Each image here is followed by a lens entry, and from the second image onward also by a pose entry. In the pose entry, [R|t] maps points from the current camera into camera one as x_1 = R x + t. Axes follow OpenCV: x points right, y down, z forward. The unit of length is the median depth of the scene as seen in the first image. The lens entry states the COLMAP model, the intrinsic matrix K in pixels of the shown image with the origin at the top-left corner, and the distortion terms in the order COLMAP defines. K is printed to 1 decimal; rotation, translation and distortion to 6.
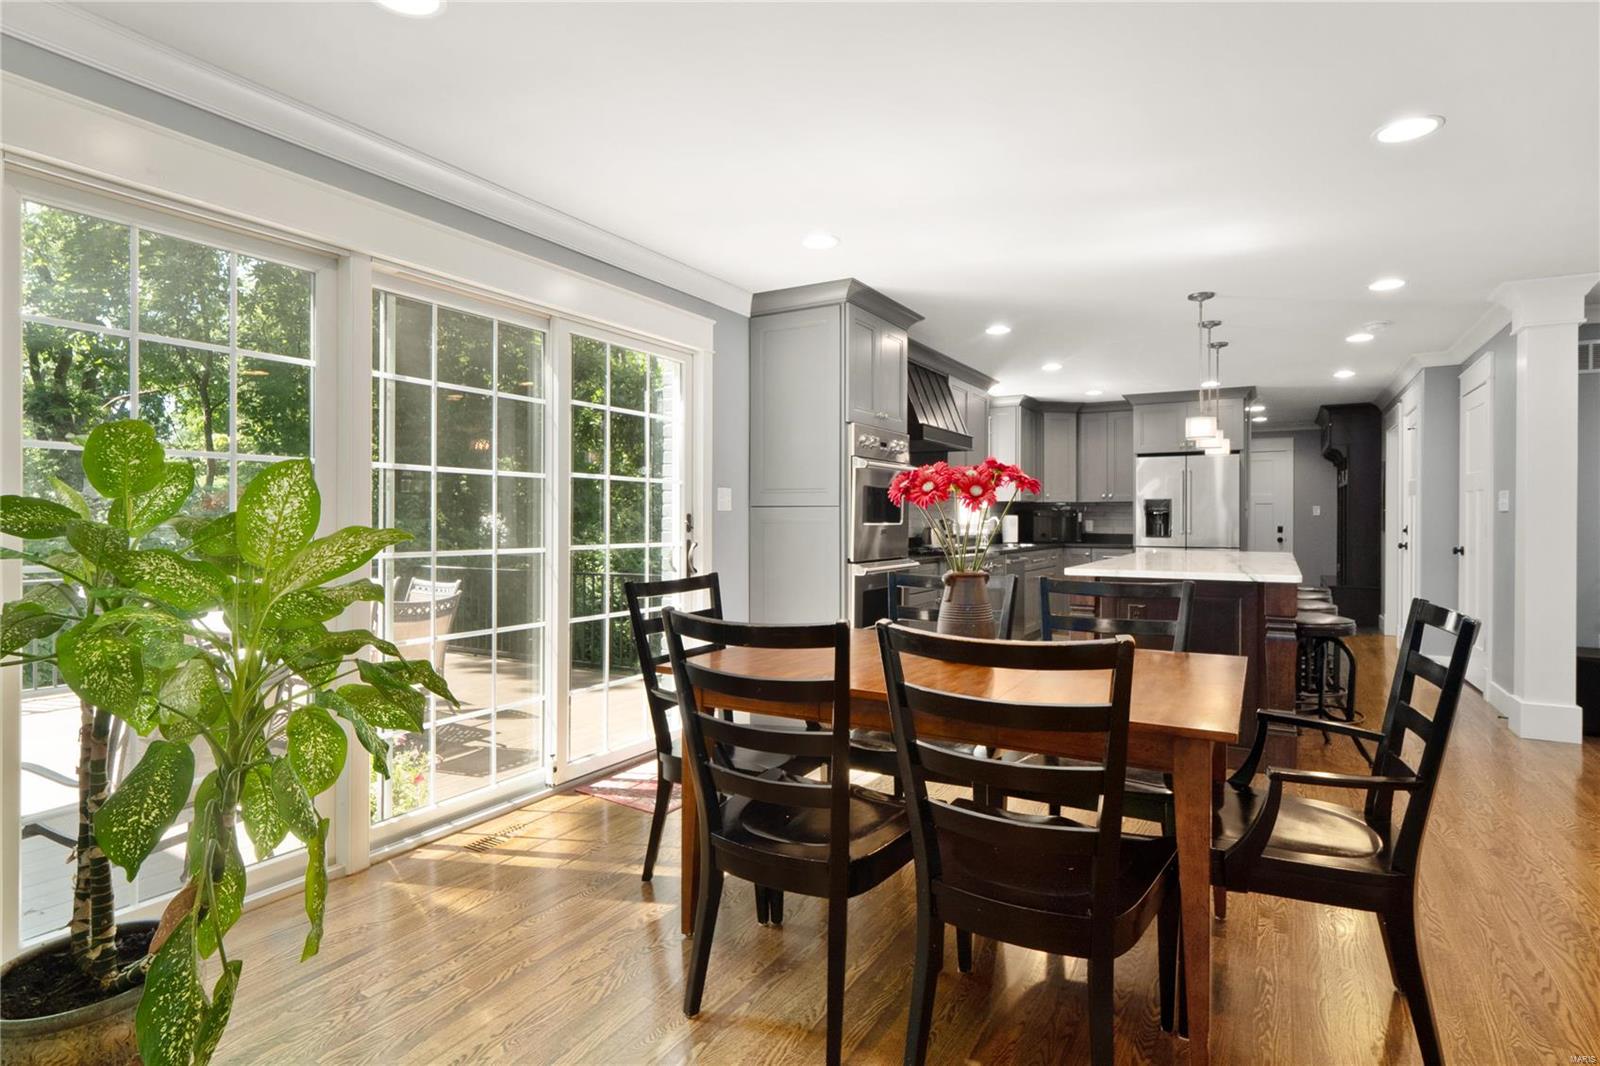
lens RADIAL K [[830.4, 0, 800.8], [0, 830.4, 523.9], [0, 0, 1]] dist [0.003050, -0.014521]
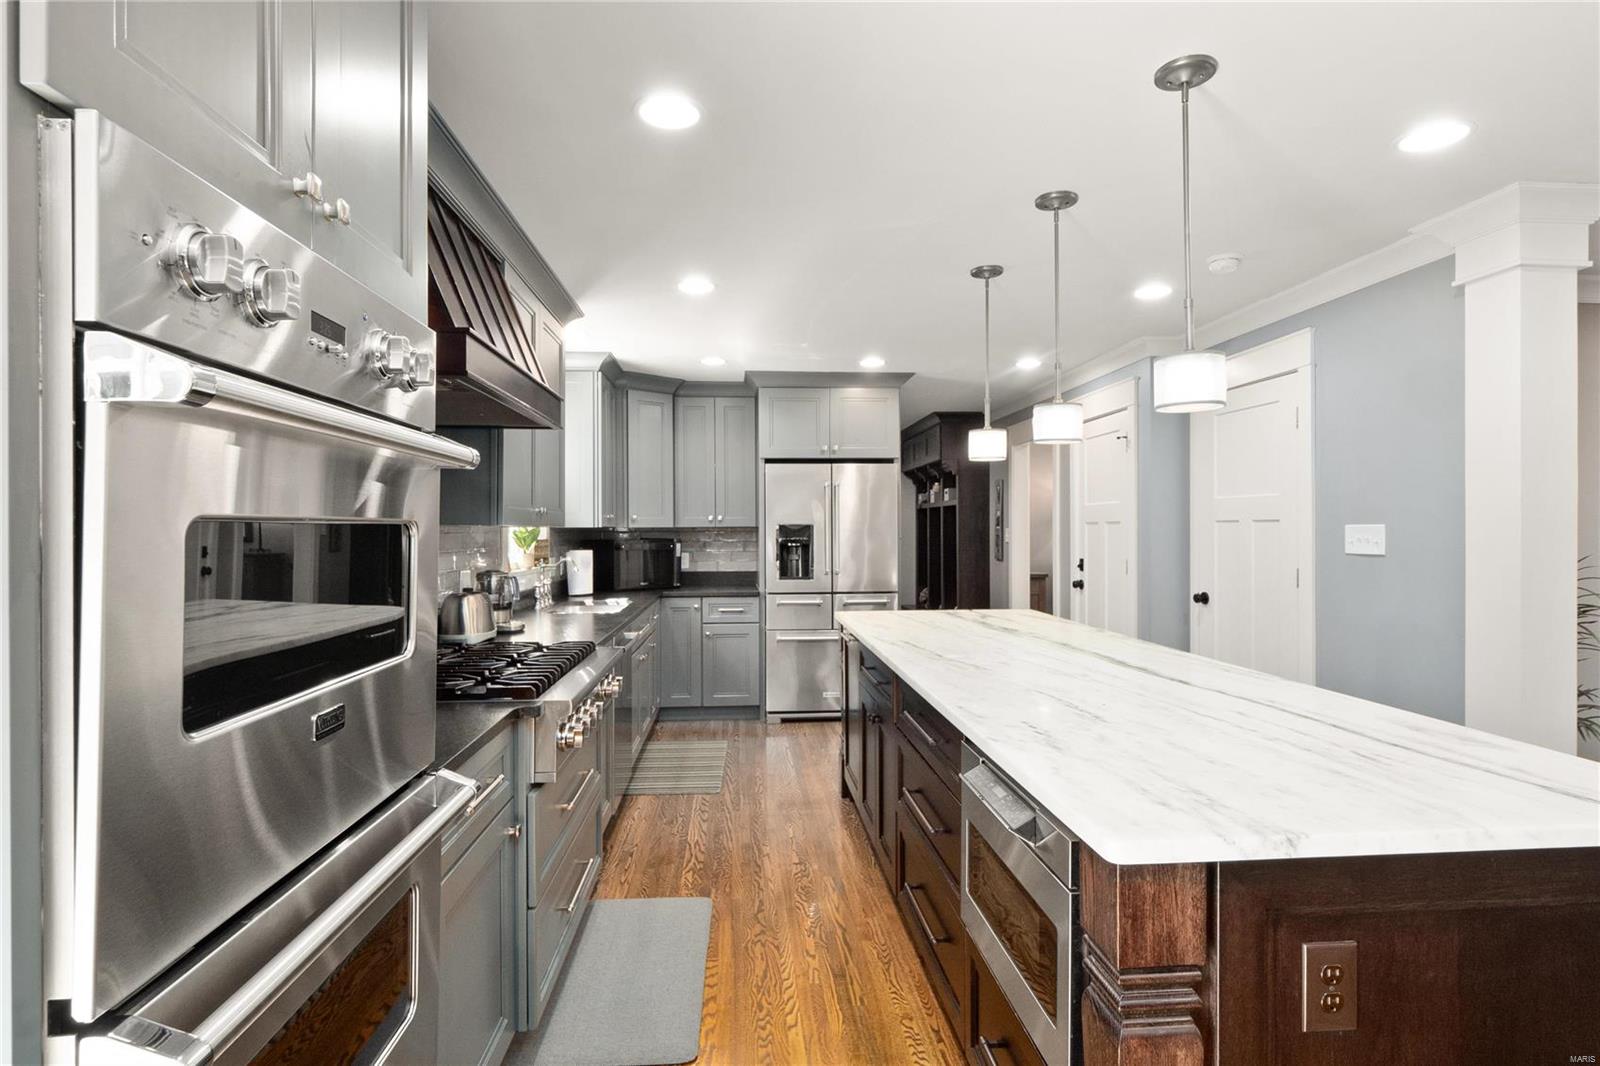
lens RADIAL K [[830.4, 0, 800.8], [0, 830.4, 523.9], [0, 0, 1]] dist [0.003050, -0.014521]
pose [[0.828786, -0.000258, 0.559566, 0.045236], [0.008791, 0.999882, -0.012560, -0.021062], [-0.559497, 0.015328, 0.828691, 0.415640]]
